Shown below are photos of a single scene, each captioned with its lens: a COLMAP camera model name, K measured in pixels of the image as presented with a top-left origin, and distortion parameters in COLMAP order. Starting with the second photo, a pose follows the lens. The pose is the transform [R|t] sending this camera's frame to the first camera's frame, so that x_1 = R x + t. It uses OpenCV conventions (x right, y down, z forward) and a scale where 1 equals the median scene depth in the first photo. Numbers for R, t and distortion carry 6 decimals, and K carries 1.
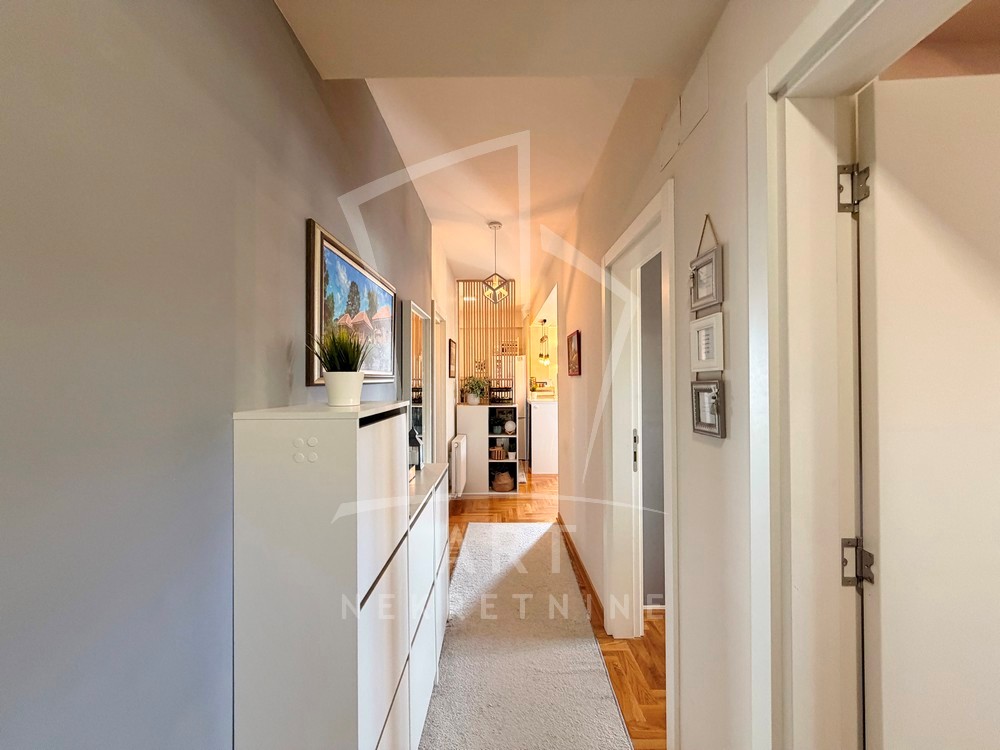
lens RADIAL K [[399.6, 0, 499.1], [0, 399.6, 375.3], [0, 0, 1]] dist [0.000180, 0.000746]
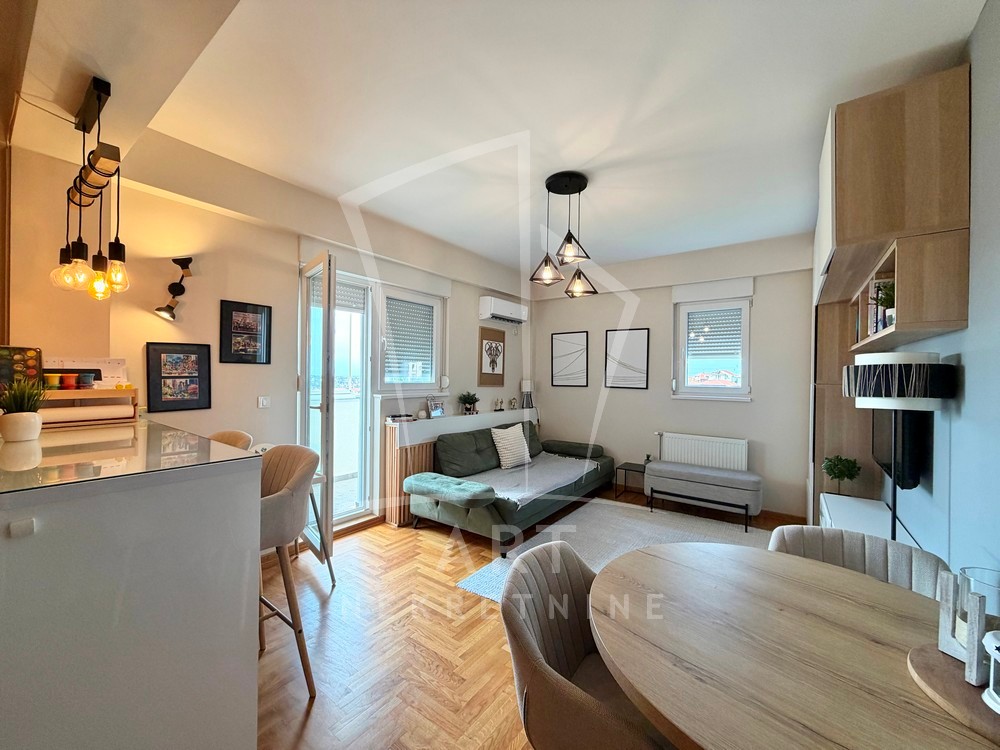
lens RADIAL K [[399.6, 0, 502.4], [0, 399.6, 376.3], [0, 0, 1]] dist [0.000180, 0.000746]
pose [[0.590906, 0.005607, 0.806721, 0.061995], [-0.015346, 0.999873, 0.004291, 0.016073], [-0.806595, -0.014916, 0.590917, 0.625814]]
